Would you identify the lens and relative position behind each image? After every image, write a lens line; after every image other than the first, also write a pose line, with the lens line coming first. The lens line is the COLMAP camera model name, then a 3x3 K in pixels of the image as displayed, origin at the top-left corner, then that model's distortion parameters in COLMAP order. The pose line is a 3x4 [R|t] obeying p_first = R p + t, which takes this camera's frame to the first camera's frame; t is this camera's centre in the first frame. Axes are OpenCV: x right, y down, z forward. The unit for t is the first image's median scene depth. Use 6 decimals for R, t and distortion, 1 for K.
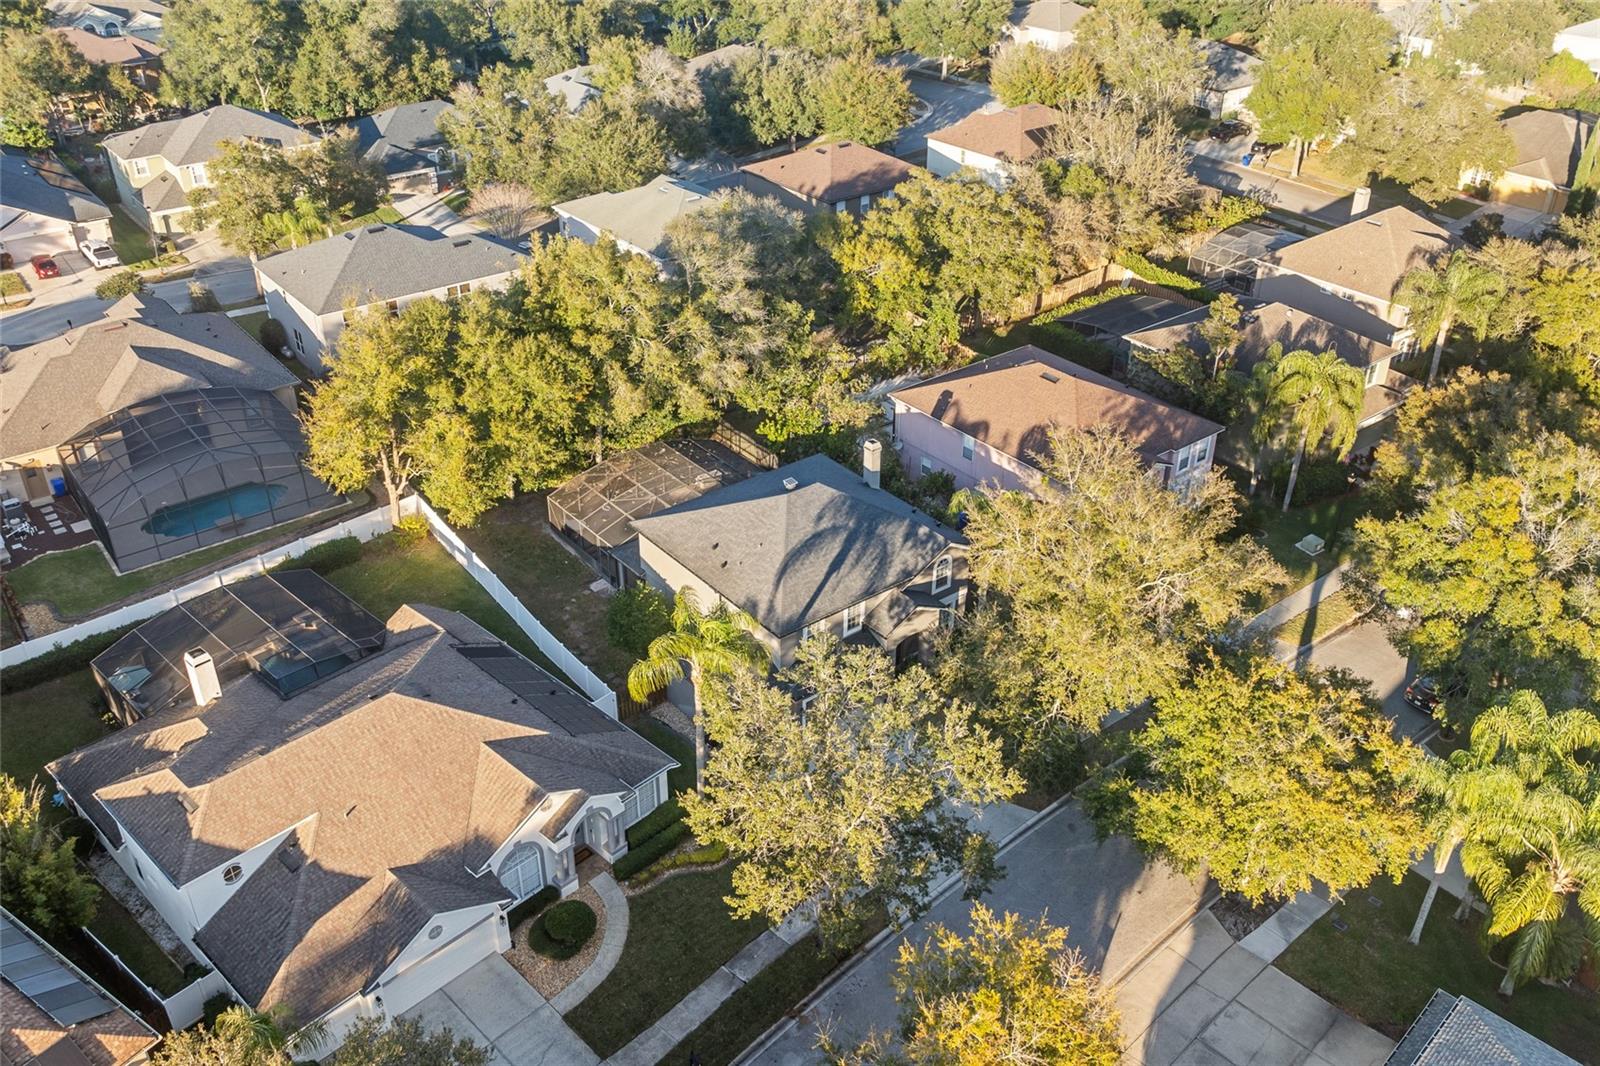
lens RADIAL K [[1350.2, 0, 800.0], [0, 1350.2, 533.0], [0, 0, 1]] dist [-0.027973, 0.012059]
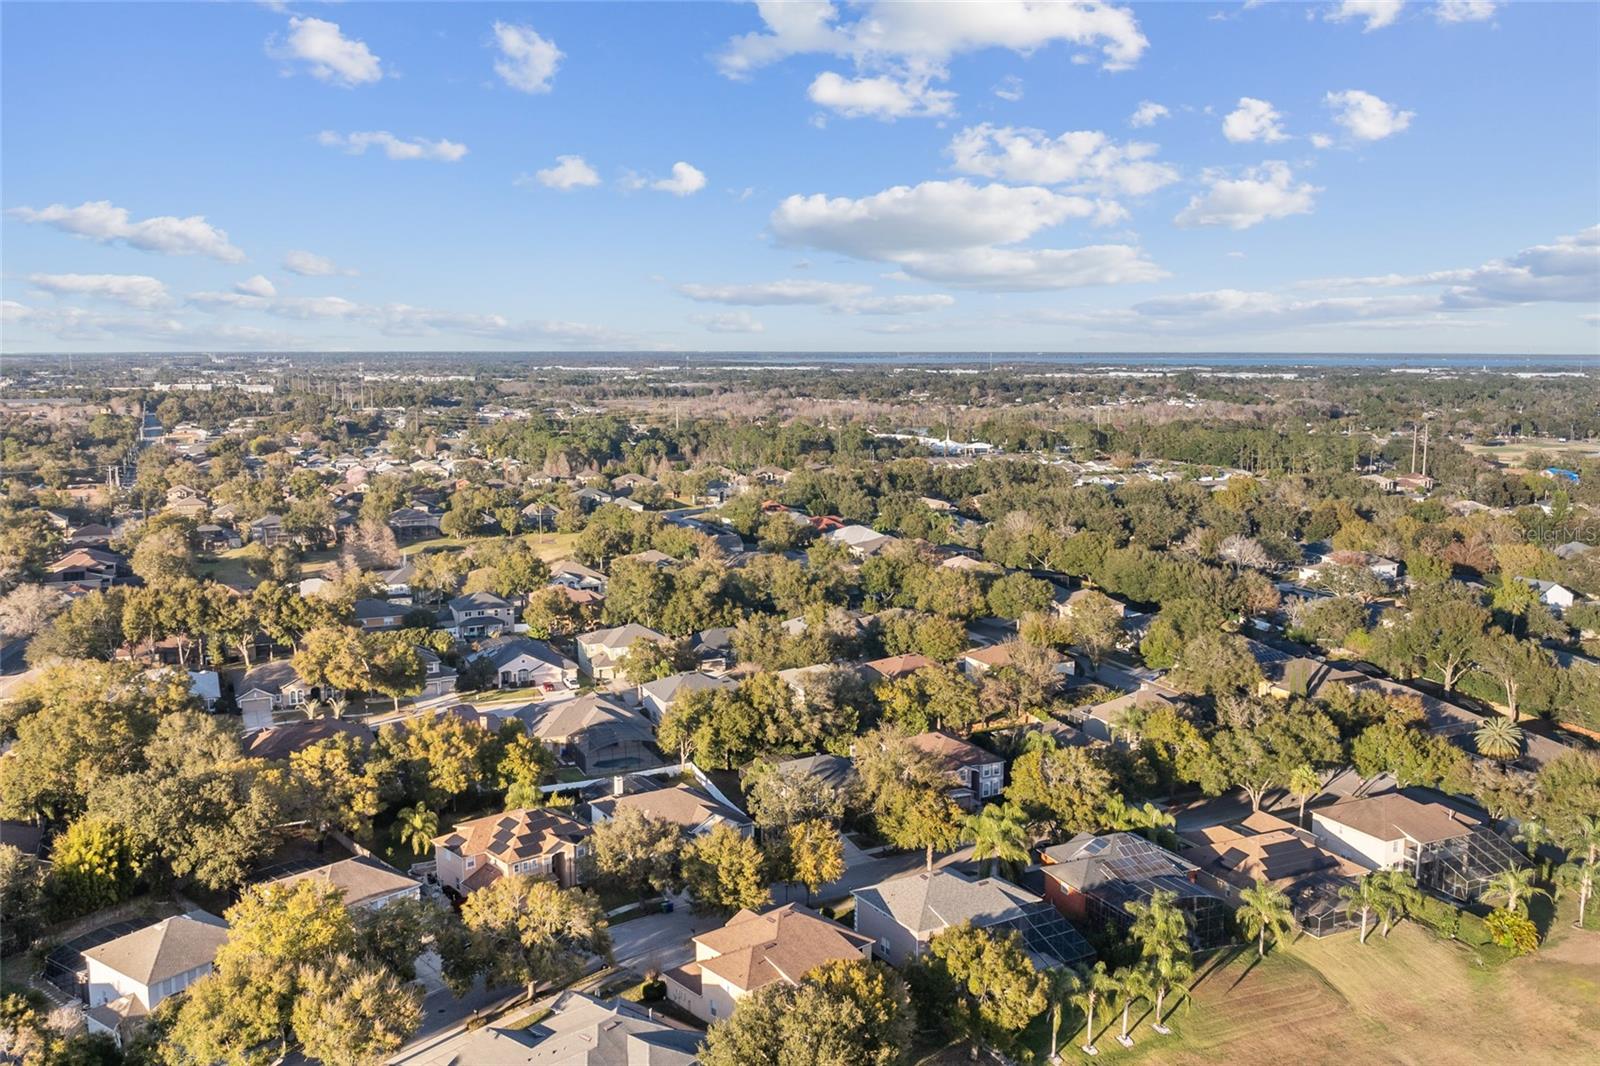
lens RADIAL K [[1350.2, 0, 800.0], [0, 1350.2, 533.0], [0, 0, 1]] dist [-0.027973, 0.012059]
pose [[0.972472, 0.028955, -0.231216, 0.343745], [-0.116997, 0.918786, -0.377020, 0.350206], [0.201521, 0.393693, 0.896881, -0.995098]]
